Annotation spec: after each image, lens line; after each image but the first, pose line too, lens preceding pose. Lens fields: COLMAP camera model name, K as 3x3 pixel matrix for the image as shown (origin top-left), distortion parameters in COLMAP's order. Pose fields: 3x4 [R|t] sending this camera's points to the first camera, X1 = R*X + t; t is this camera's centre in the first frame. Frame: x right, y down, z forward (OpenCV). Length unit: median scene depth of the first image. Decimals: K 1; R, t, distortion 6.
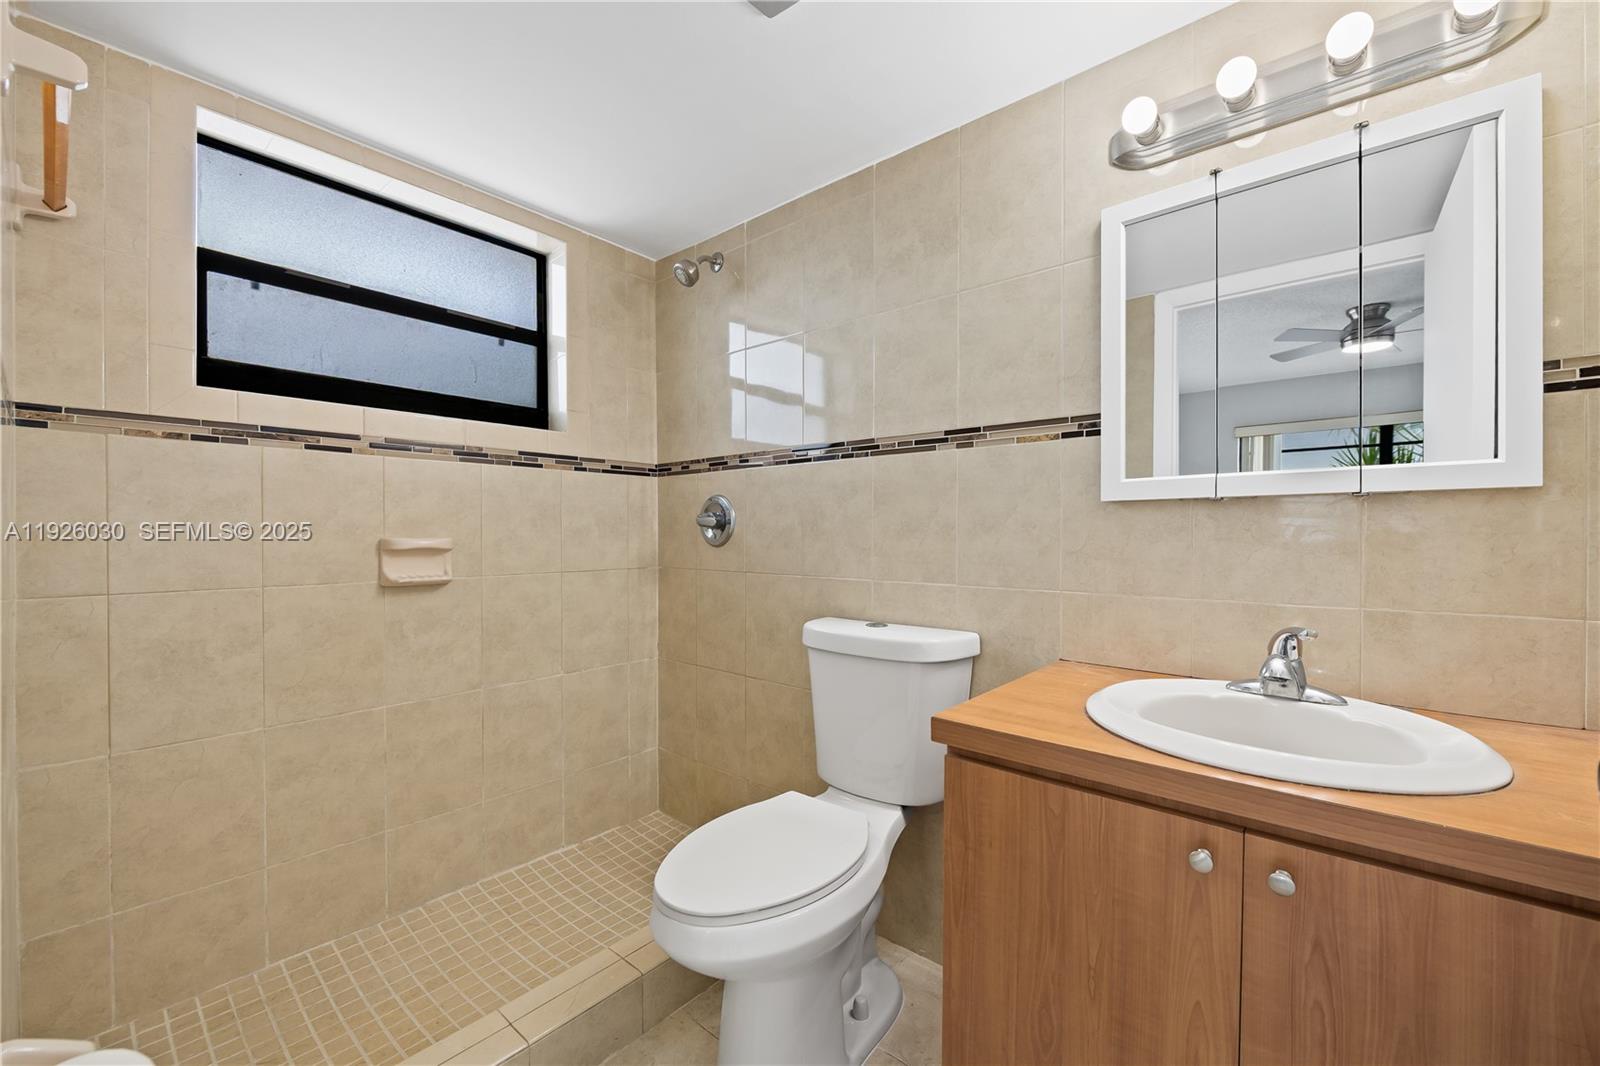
lens RADIAL K [[634.0, 0, 801.1], [0, 634.0, 532.5], [0, 0, 1]] dist [0.001297, -0.001932]
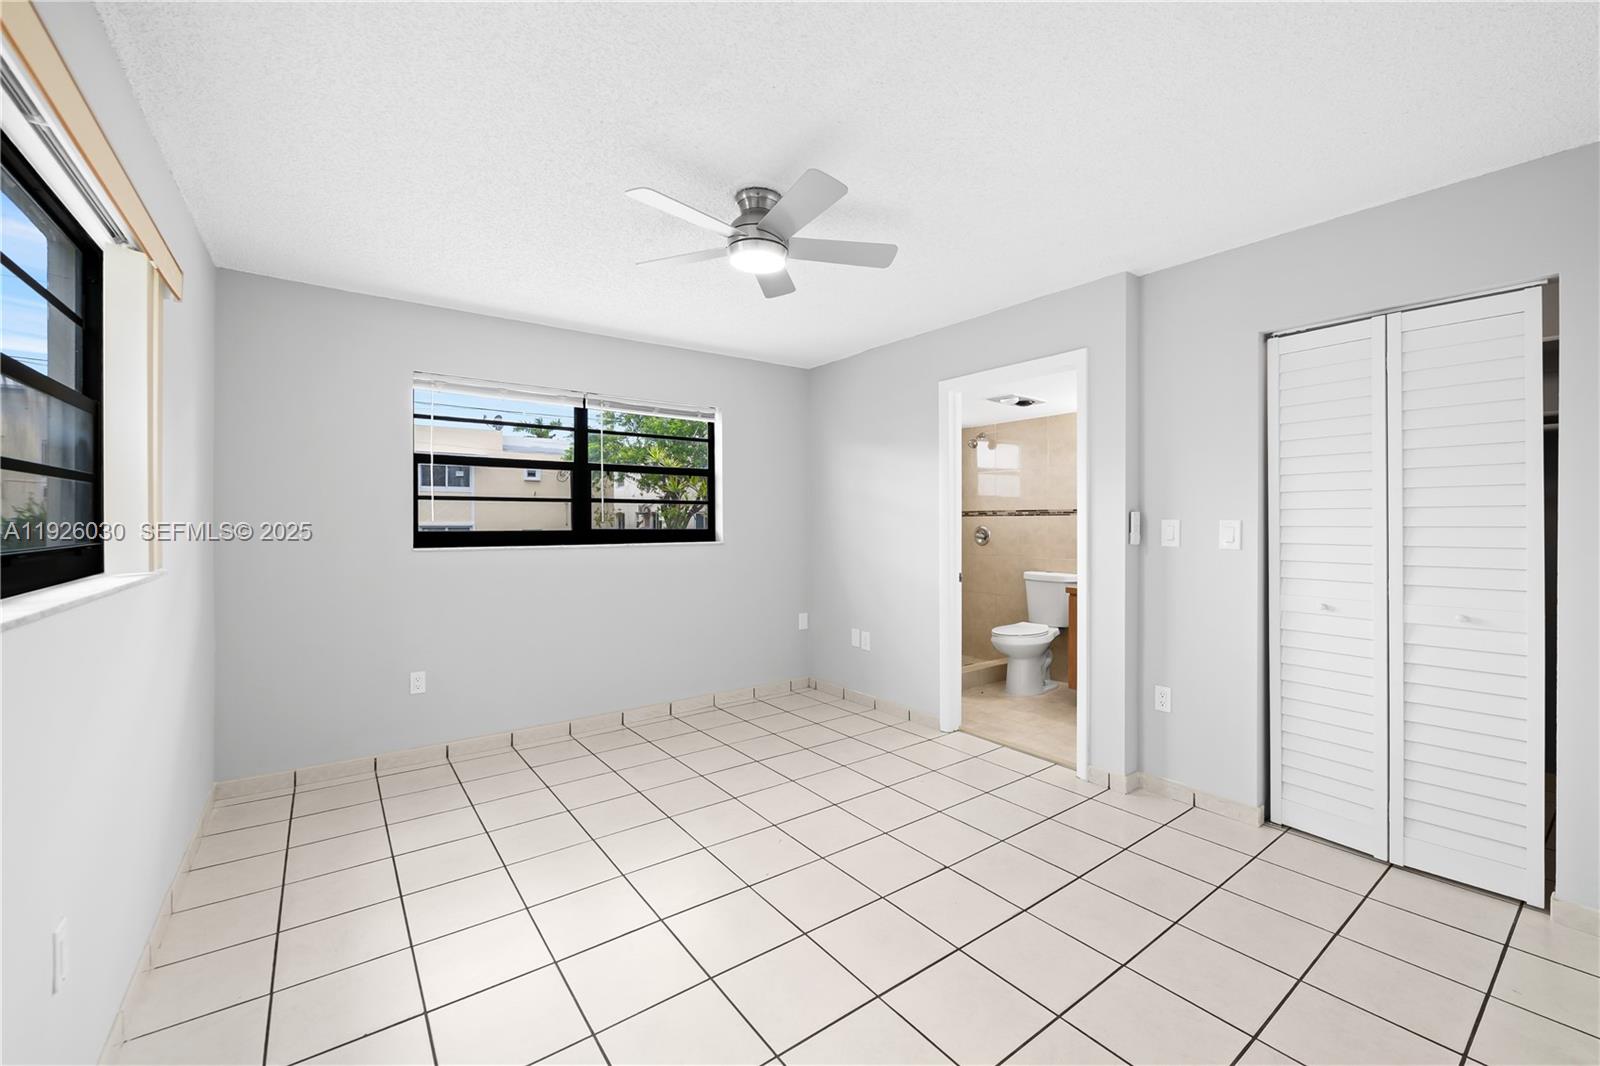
lens RADIAL K [[634.0, 0, 803.0], [0, 634.0, 526.1], [0, 0, 1]] dist [0.001297, -0.001932]
pose [[0.972847, -0.001402, -0.231445, -0.269939], [0.001710, 0.999998, 0.001134, -0.067280], [0.231443, -0.001499, 0.972847, -1.850973]]
